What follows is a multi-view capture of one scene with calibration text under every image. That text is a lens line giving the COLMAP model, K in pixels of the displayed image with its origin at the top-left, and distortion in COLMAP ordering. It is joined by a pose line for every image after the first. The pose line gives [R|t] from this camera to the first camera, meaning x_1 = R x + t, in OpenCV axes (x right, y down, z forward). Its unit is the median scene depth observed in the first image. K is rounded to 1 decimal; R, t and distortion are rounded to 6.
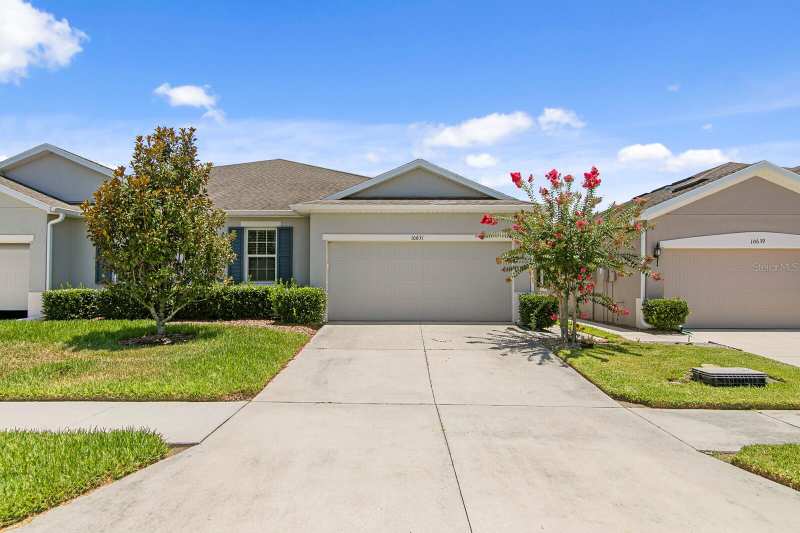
lens RADIAL K [[480.4, 0, 400.2], [0, 480.4, 266.8], [0, 0, 1]] dist [-0.001817, 0.002297]
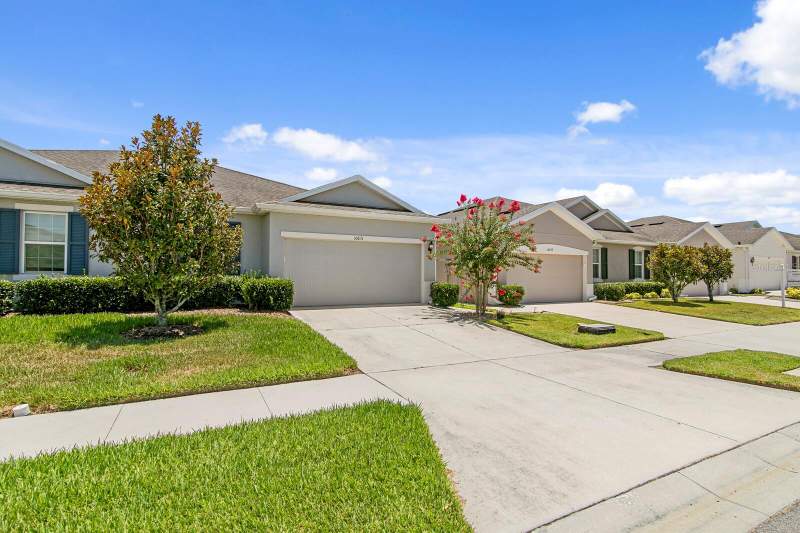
lens RADIAL K [[391.7, 0, 398.5], [0, 391.7, 263.4], [0, 0, 1]] dist [-0.001859, -0.000300]
pose [[0.885317, 0.015098, 0.464742, -0.376858], [-0.017742, 0.999842, 0.001316, 0.002547], [-0.464649, -0.009410, 0.885445, 0.053652]]
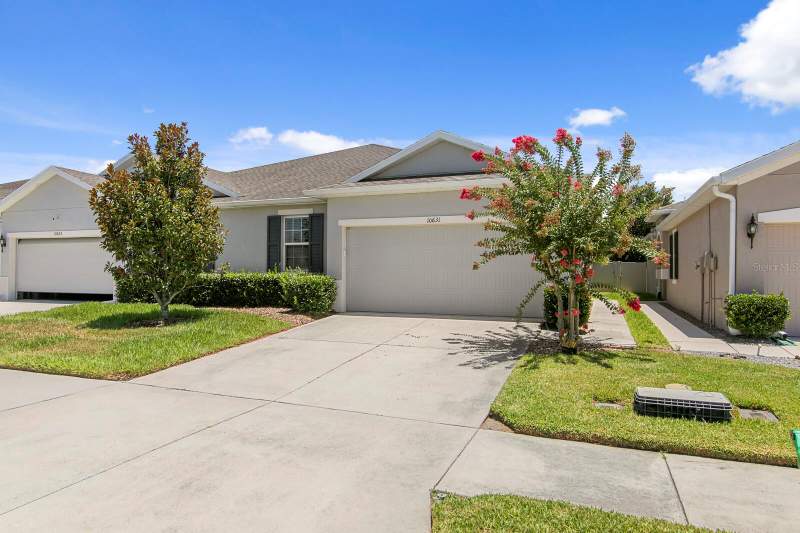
lens RADIAL K [[515.9, 0, 399.0], [0, 515.9, 271.9], [0, 0, 1]] dist [0.006696, 0.001280]
pose [[0.931450, 0.002808, -0.363859, 0.352748], [0.008910, 0.999494, 0.030520, 0.005865], [0.363761, -0.031670, 0.930954, 0.095006]]
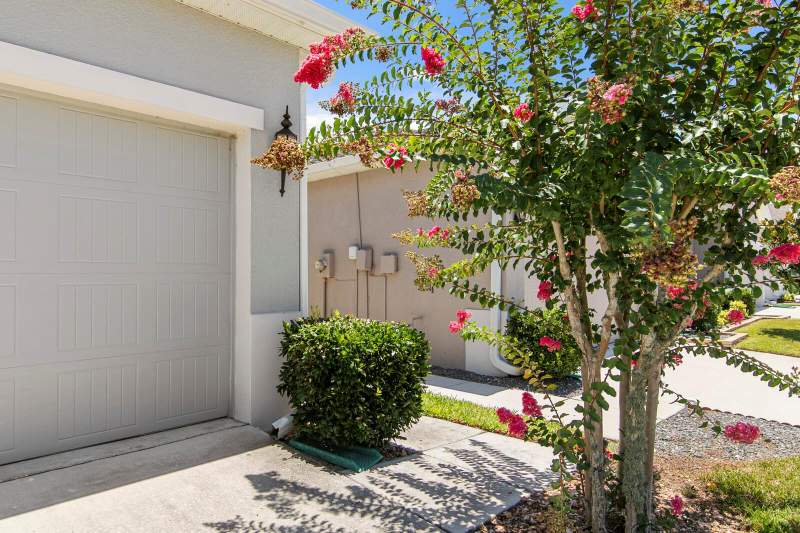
lens RADIAL K [[515.9, 0, 400.7], [0, 515.9, 265.9], [0, 0, 1]] dist [0.006696, 0.001280]
pose [[0.692371, 0.007225, 0.721505, 0.116662], [-0.025658, 0.999564, 0.014613, 0.023067], [-0.721085, -0.028630, 0.692255, 0.843212]]
